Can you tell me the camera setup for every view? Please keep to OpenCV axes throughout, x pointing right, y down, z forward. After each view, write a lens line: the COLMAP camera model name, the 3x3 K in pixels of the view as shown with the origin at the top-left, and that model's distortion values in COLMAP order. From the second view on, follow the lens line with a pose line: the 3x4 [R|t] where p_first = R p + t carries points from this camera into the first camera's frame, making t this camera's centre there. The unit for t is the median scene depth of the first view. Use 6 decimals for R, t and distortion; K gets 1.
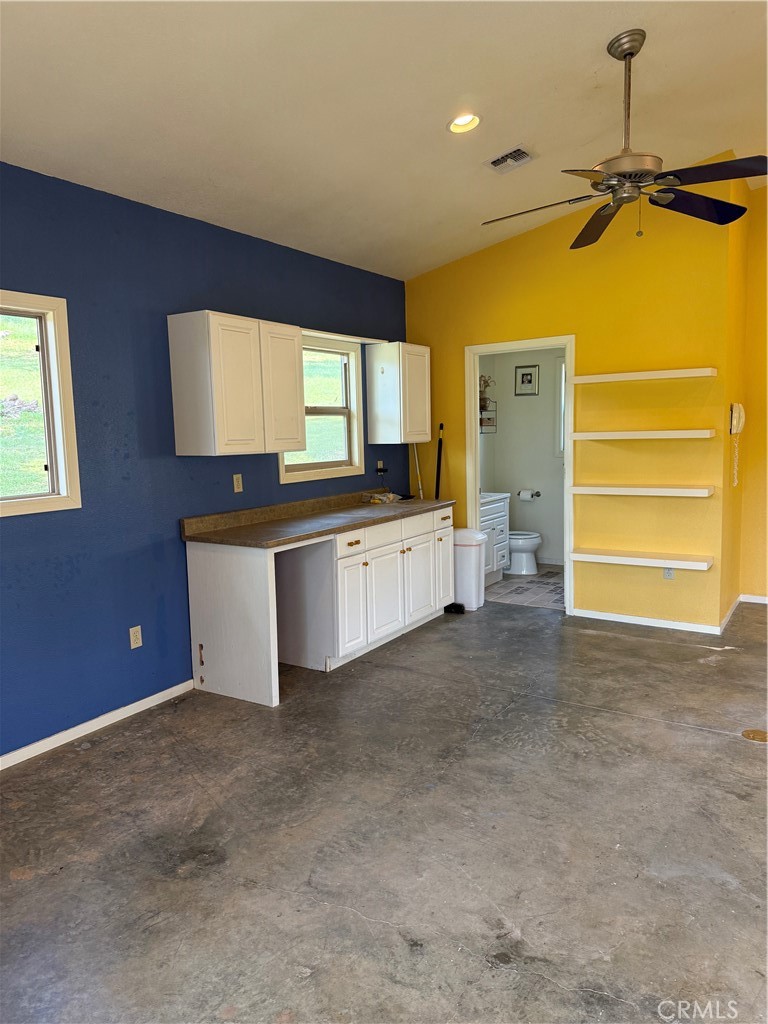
lens RADIAL K [[720.6, 0, 384.0], [0, 720.6, 512.0], [0, 0, 1]] dist [0.041989, -0.055735]
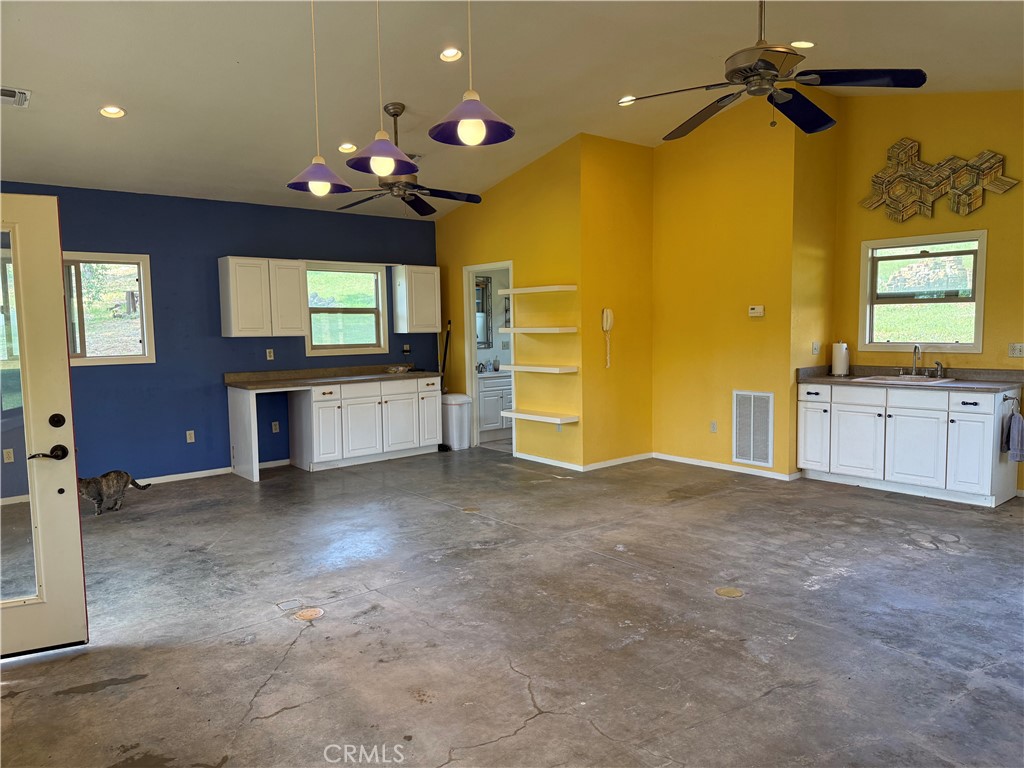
lens RADIAL K [[720.6, 0, 513.2], [0, 720.6, 388.9], [0, 0, 1]] dist [0.041989, -0.055735]
pose [[0.952332, 0.036597, -0.302860, 0.766614], [-0.043508, 0.998923, -0.016099, 0.038094], [0.301944, 0.028508, 0.952899, -0.383882]]
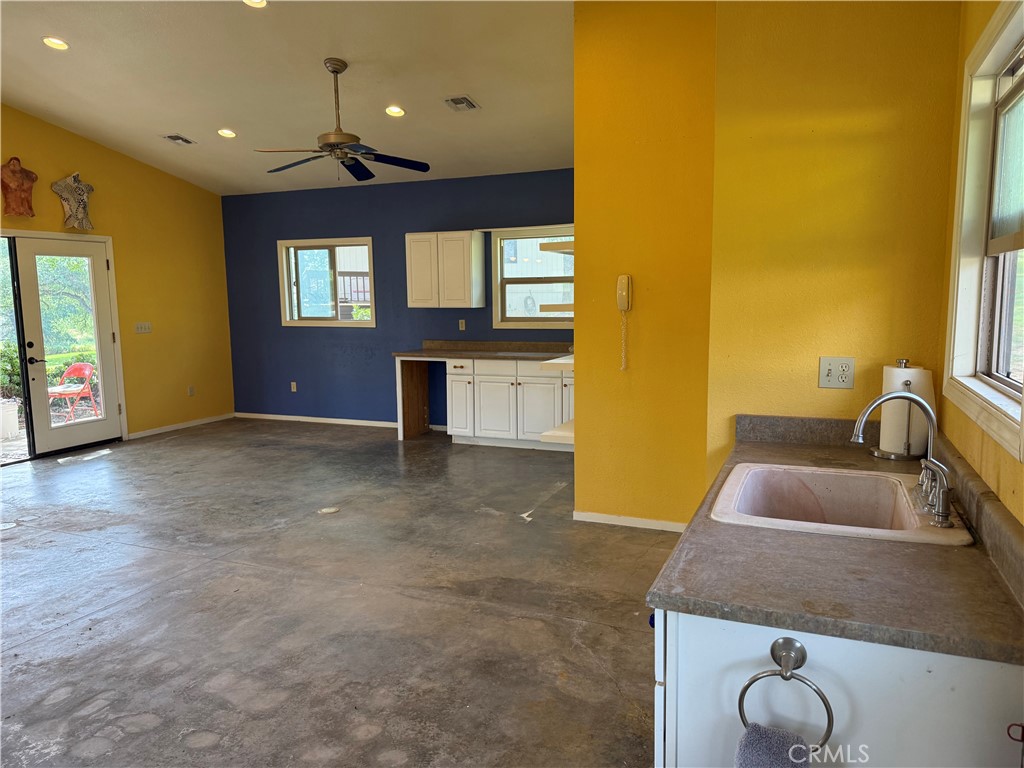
lens RADIAL K [[720.6, 0, 513.2], [0, 720.6, 388.9], [0, 0, 1]] dist [0.041989, -0.055735]
pose [[0.155193, 0.151179, -0.976248, 1.383594], [-0.102787, 0.985328, 0.136245, -0.124068], [0.982522, 0.079202, 0.168456, 0.765547]]
